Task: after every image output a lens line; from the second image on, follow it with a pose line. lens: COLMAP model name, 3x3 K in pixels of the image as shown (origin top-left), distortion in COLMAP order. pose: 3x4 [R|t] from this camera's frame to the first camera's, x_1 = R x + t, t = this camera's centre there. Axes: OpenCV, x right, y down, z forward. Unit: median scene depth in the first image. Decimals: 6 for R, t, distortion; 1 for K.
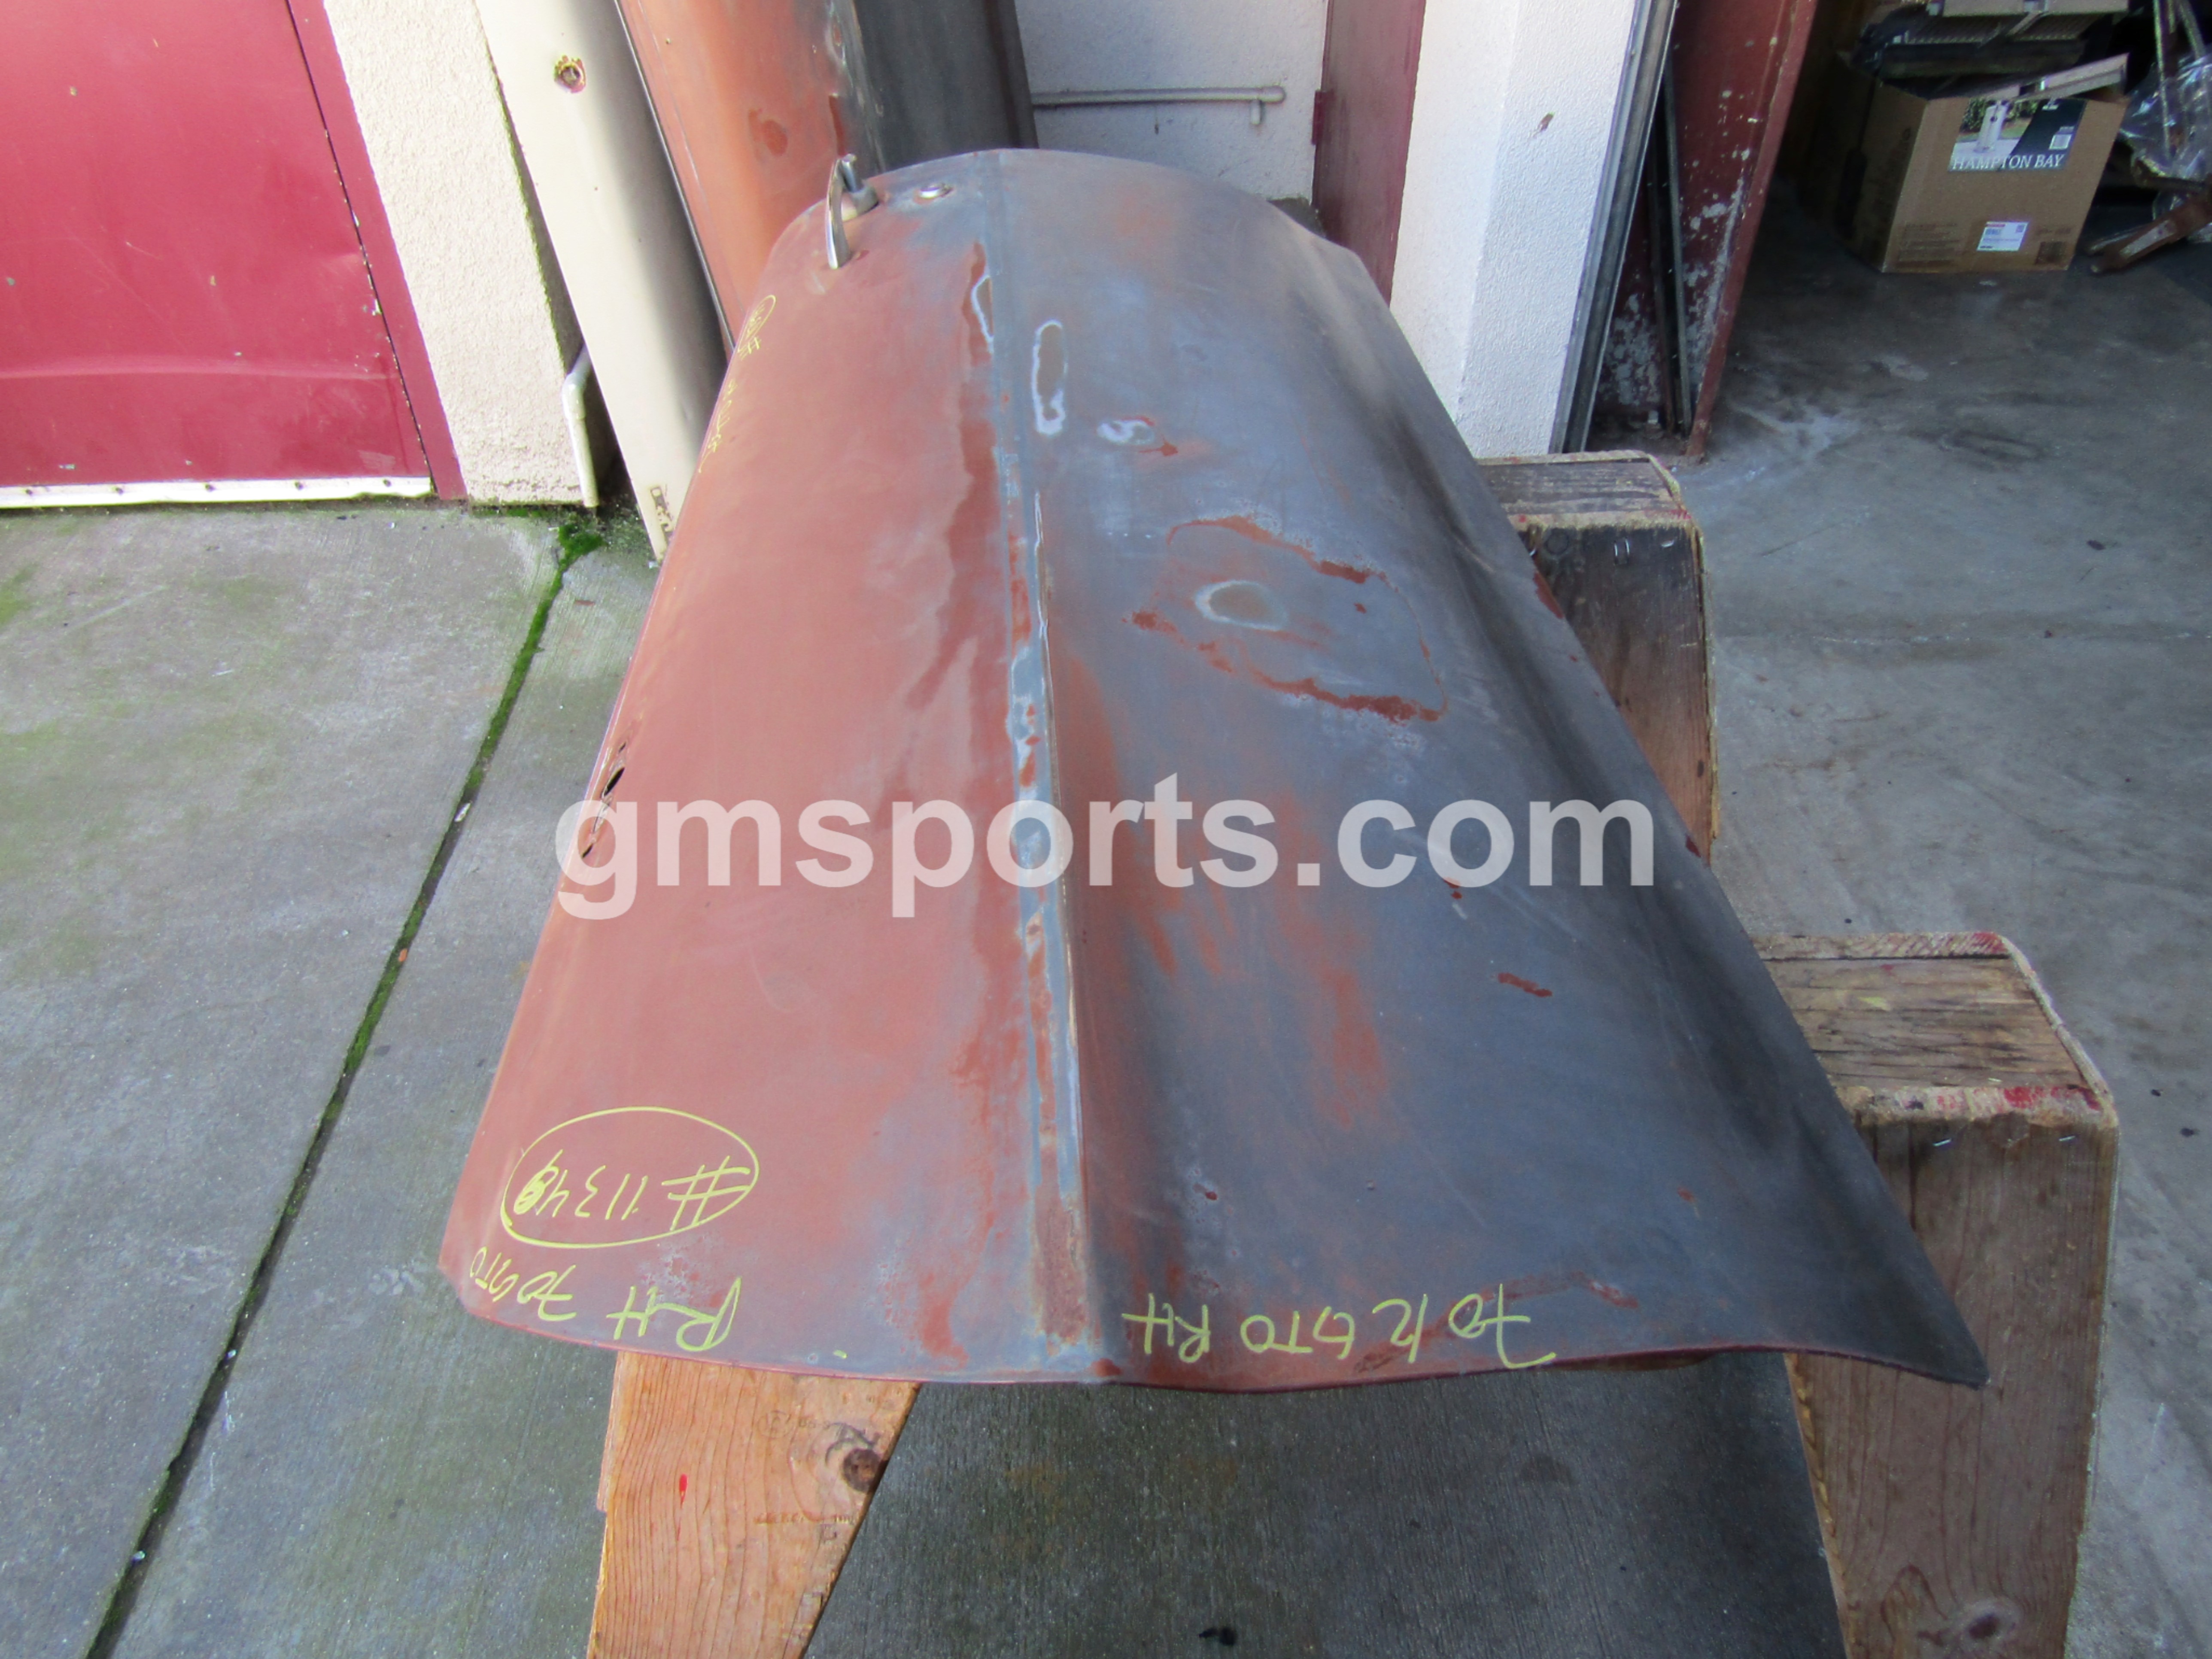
lens RADIAL K [[1578.6, 0, 1111.4], [0, 1578.6, 835.4], [0, 0, 1]] dist [-0.012071, 0.005712]
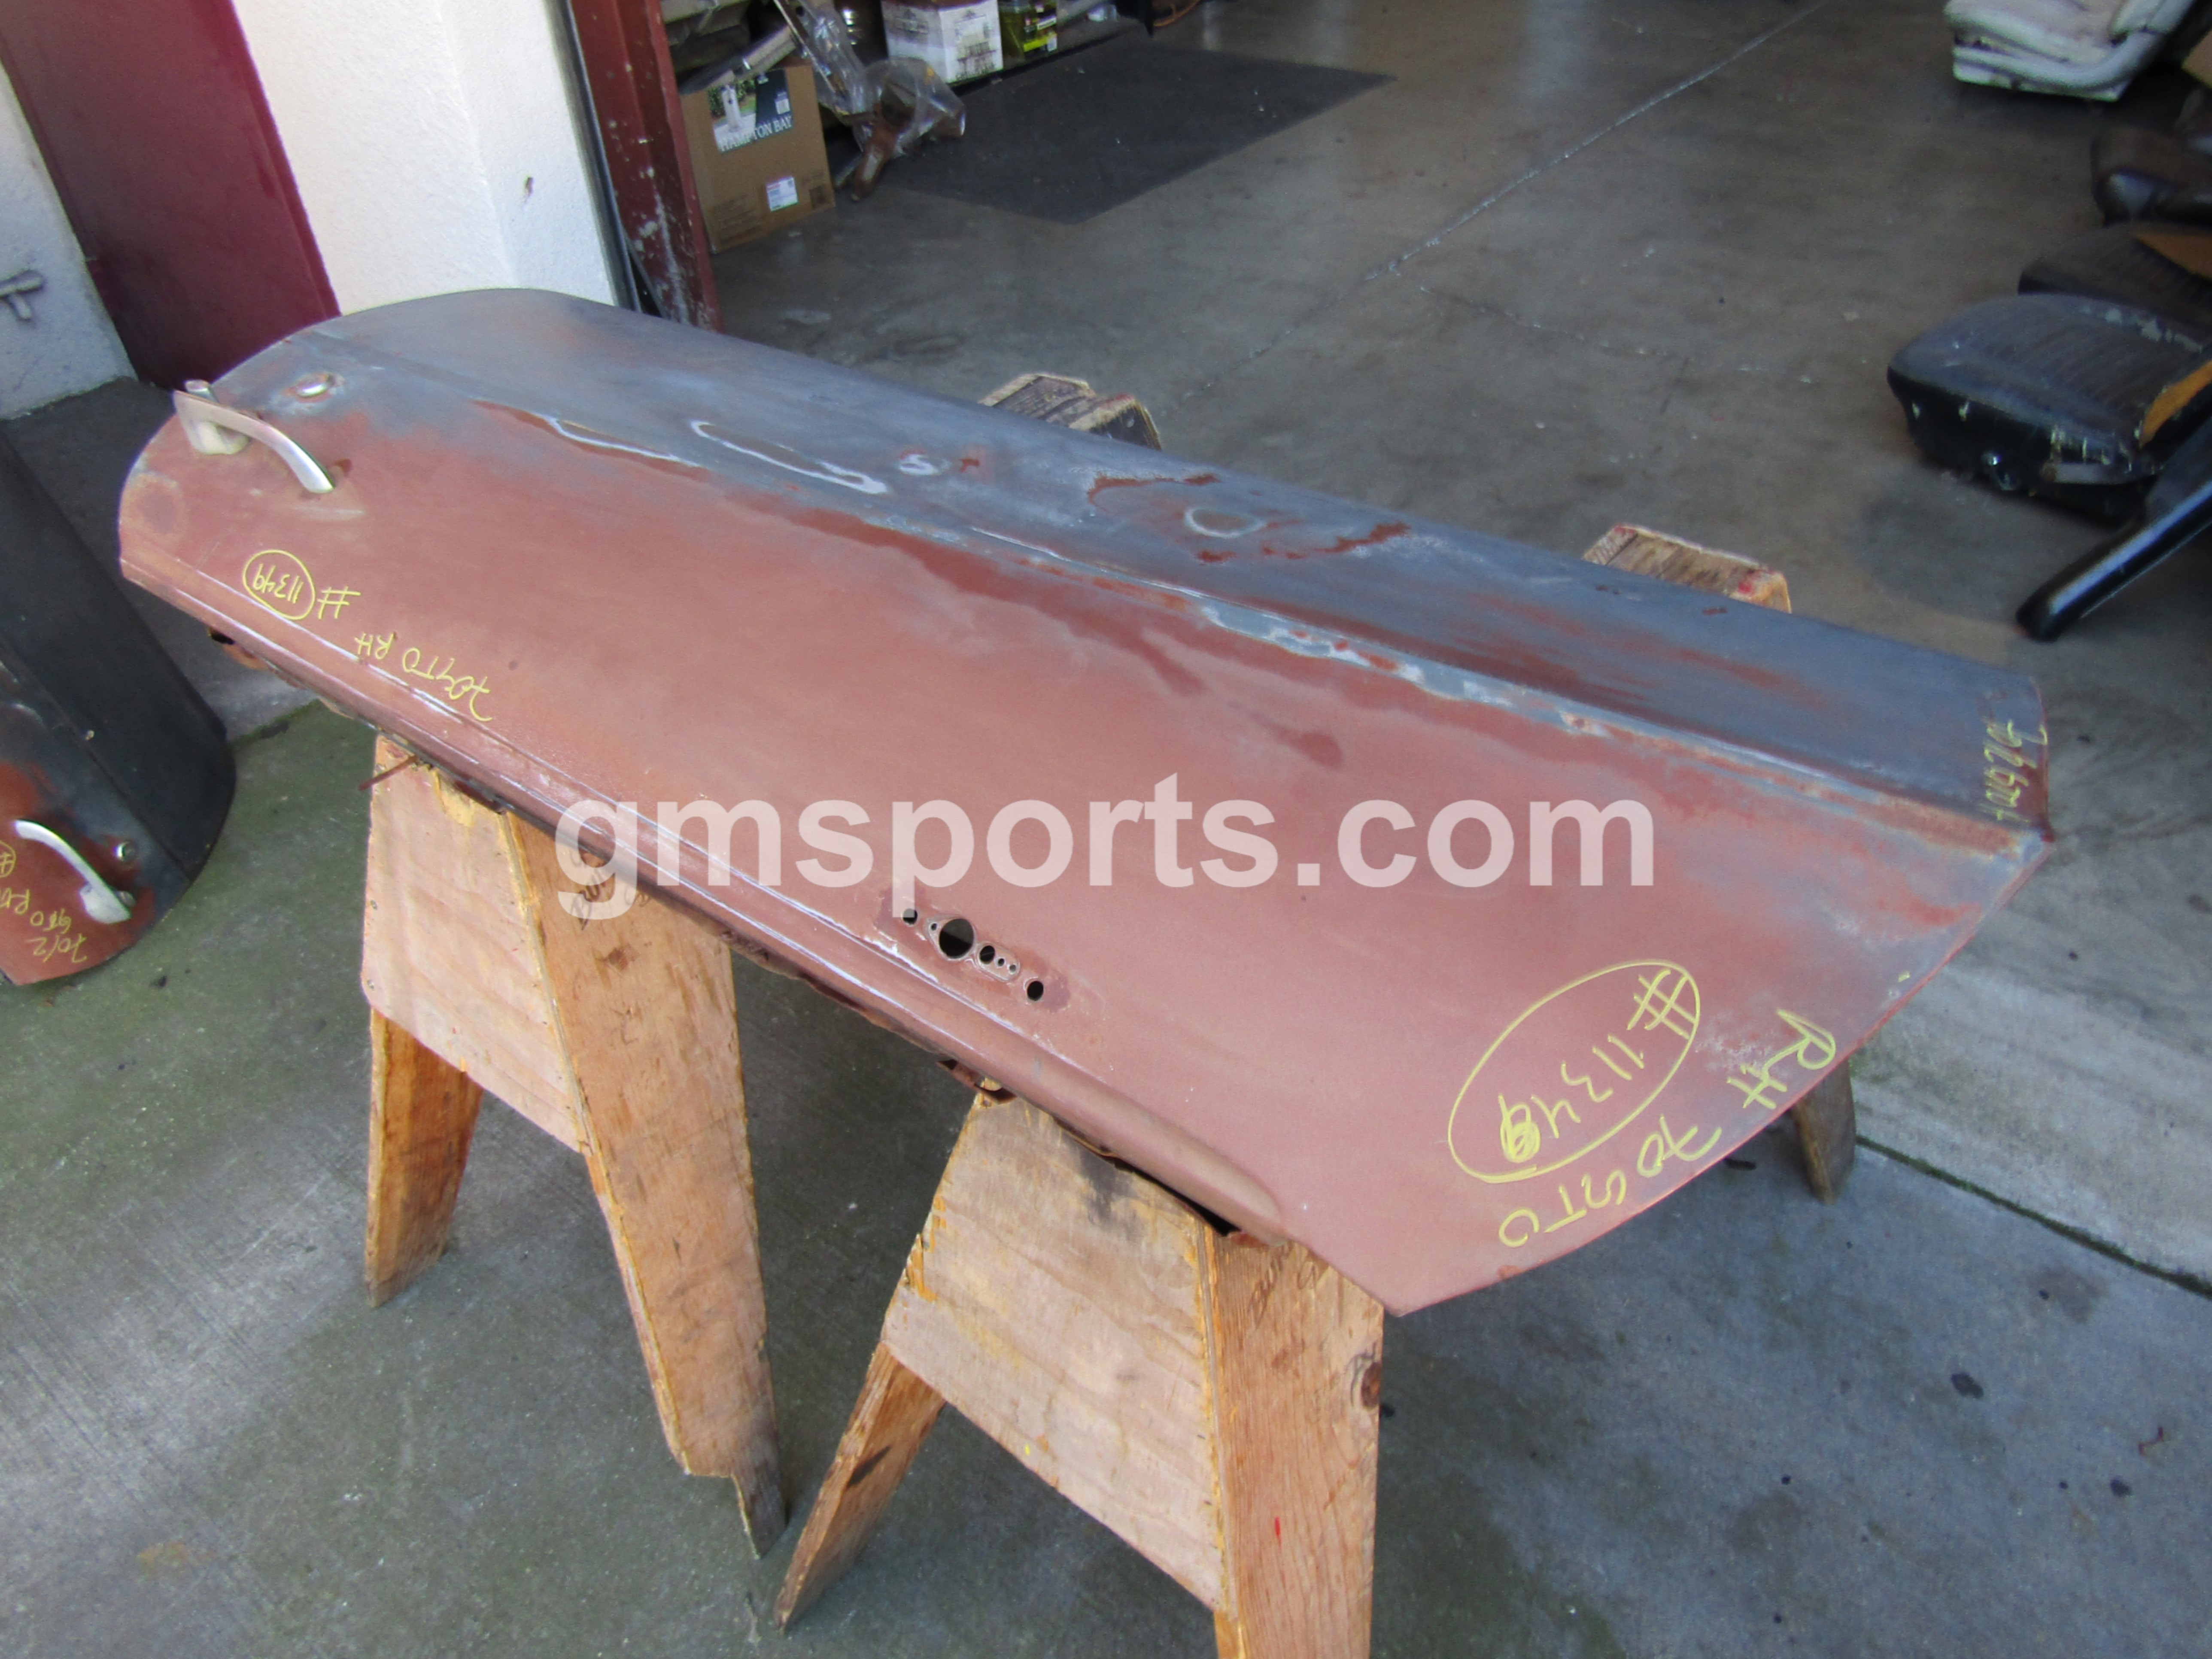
lens RADIAL K [[1564.1, 0, 1107.4], [0, 1564.1, 825.4], [0, 0, 1]] dist [-0.006099, -0.005070]
pose [[0.638013, -0.503694, 0.582436, -0.261534], [0.522418, 0.838823, 0.153151, -0.063241], [-0.565702, 0.206563, 0.798319, 0.068731]]
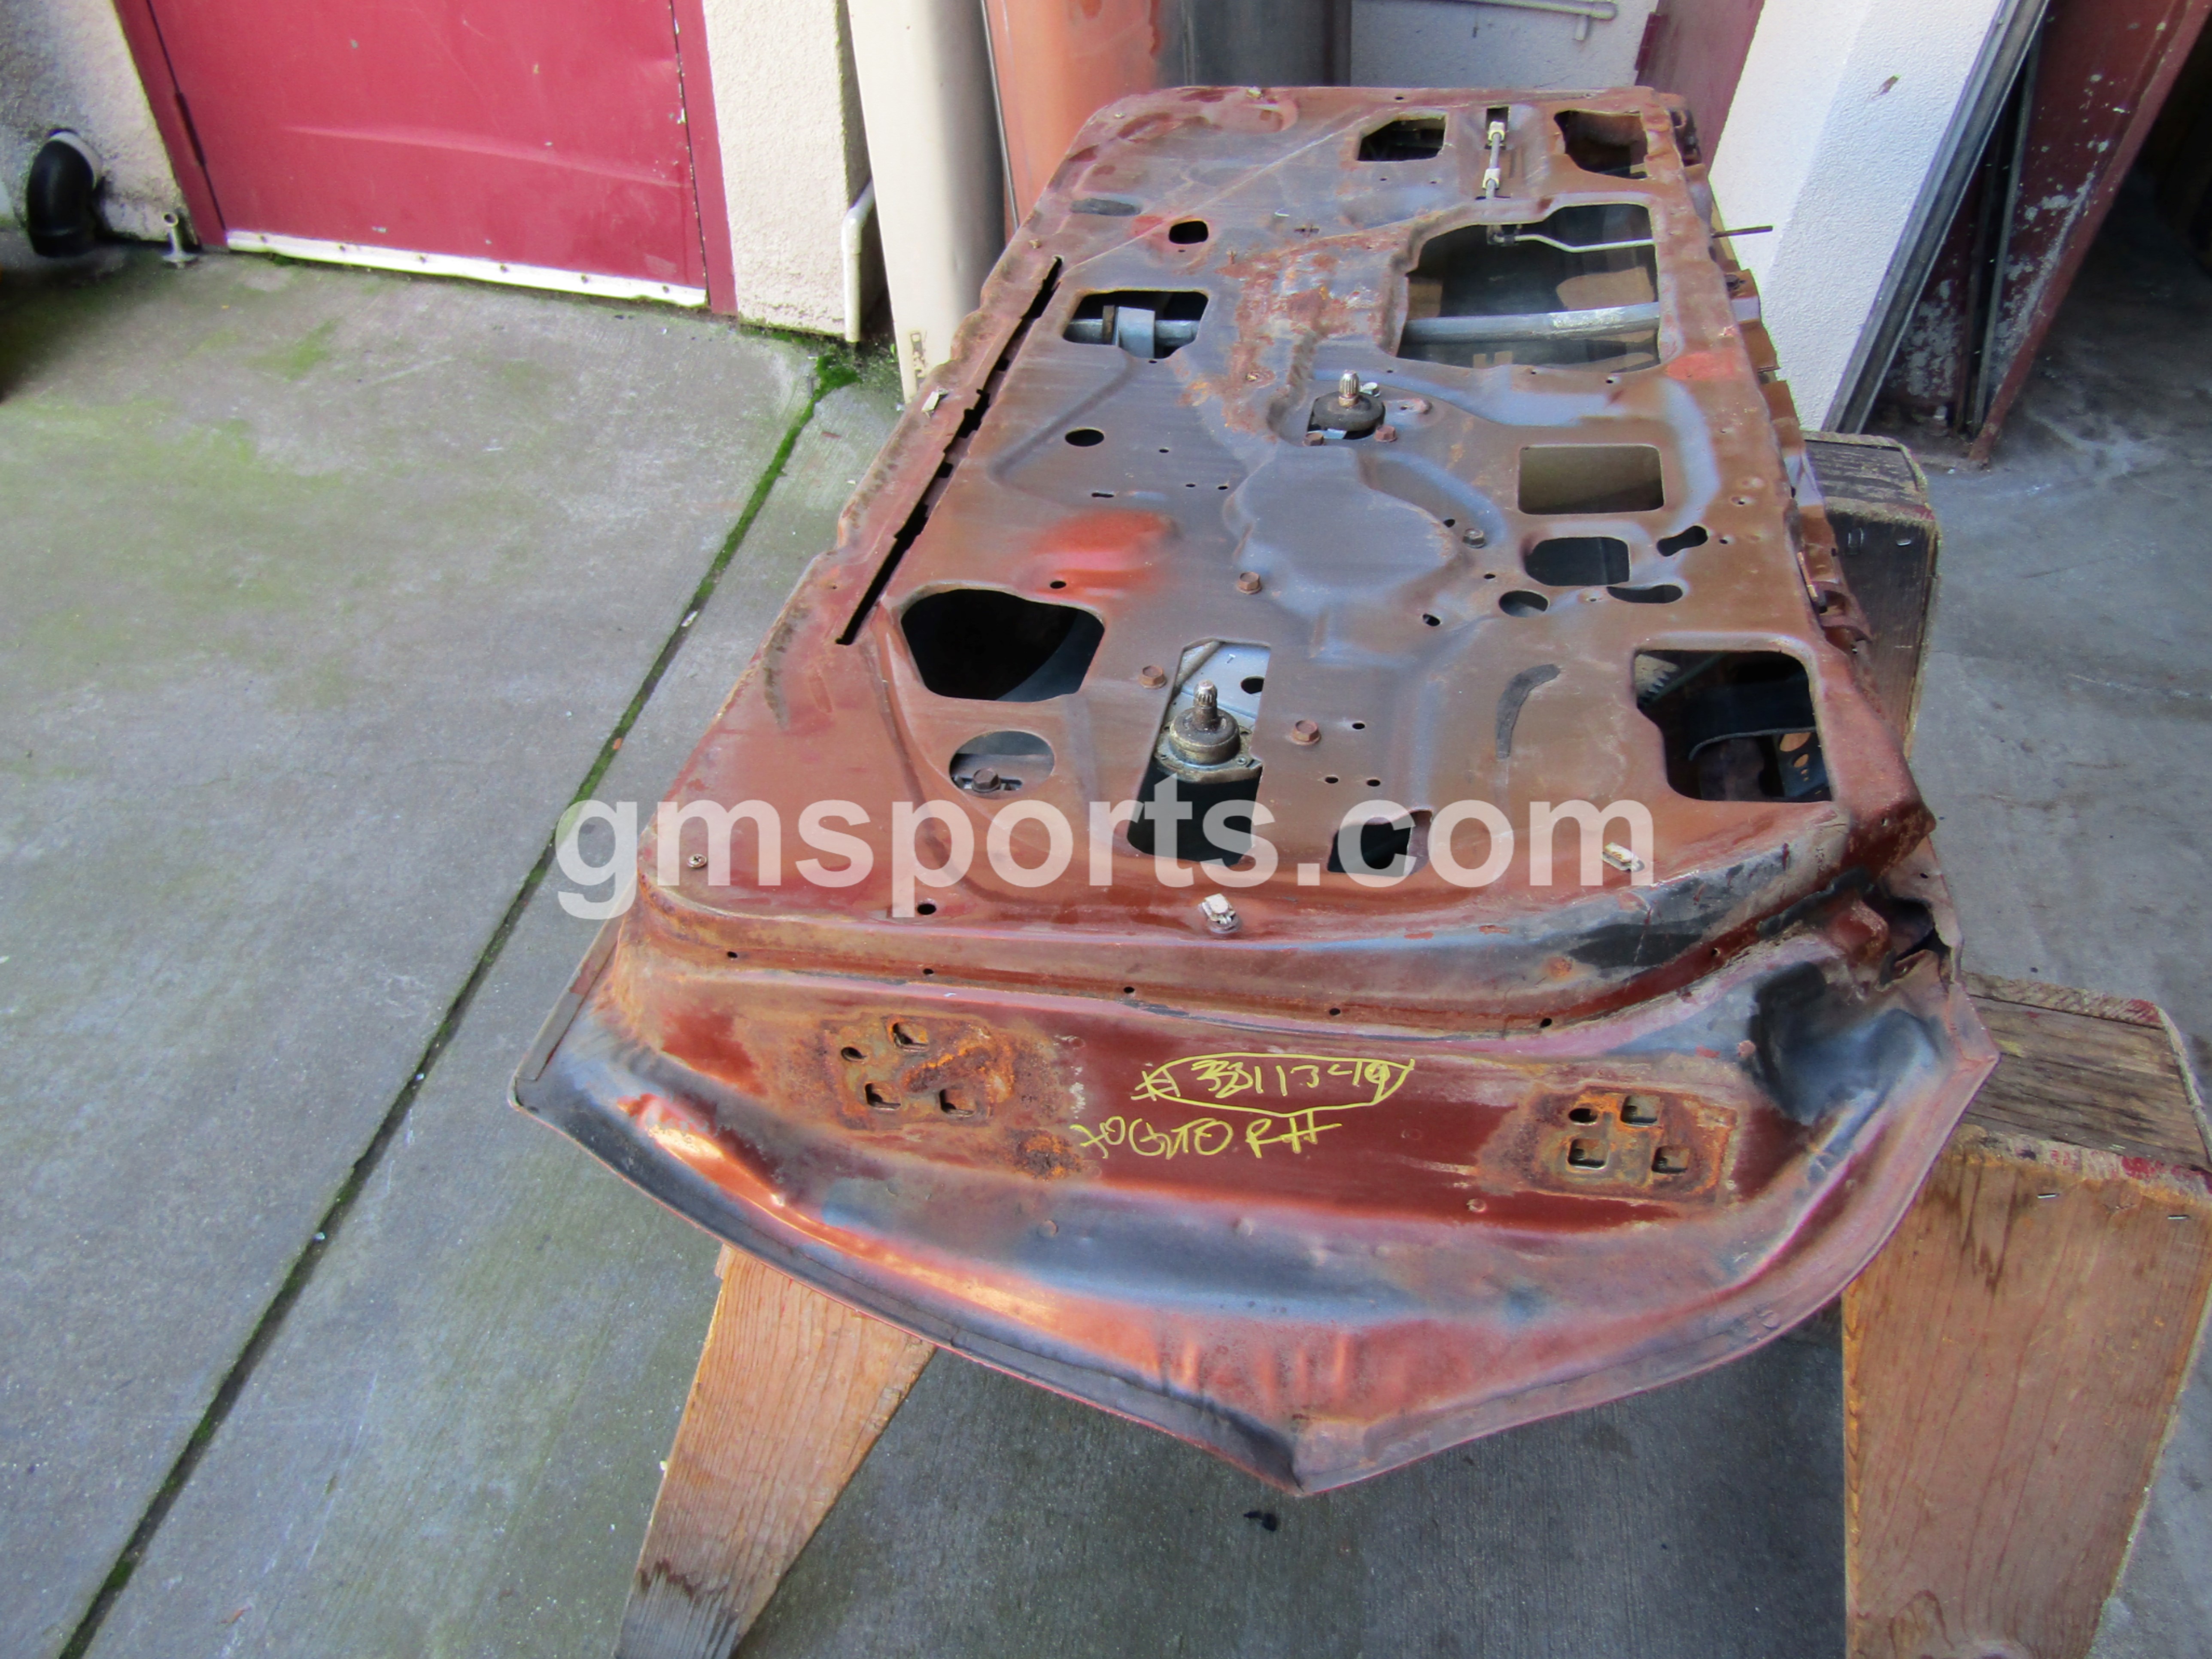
lens RADIAL K [[1578.6, 0, 1111.4], [0, 1578.6, 835.4], [0, 0, 1]] dist [-0.012071, 0.005712]
pose [[0.978233, 0.180529, -0.102318, -0.002866], [-0.172985, 0.981798, 0.078422, -0.003466], [0.114613, -0.059015, 0.991656, -0.015886]]
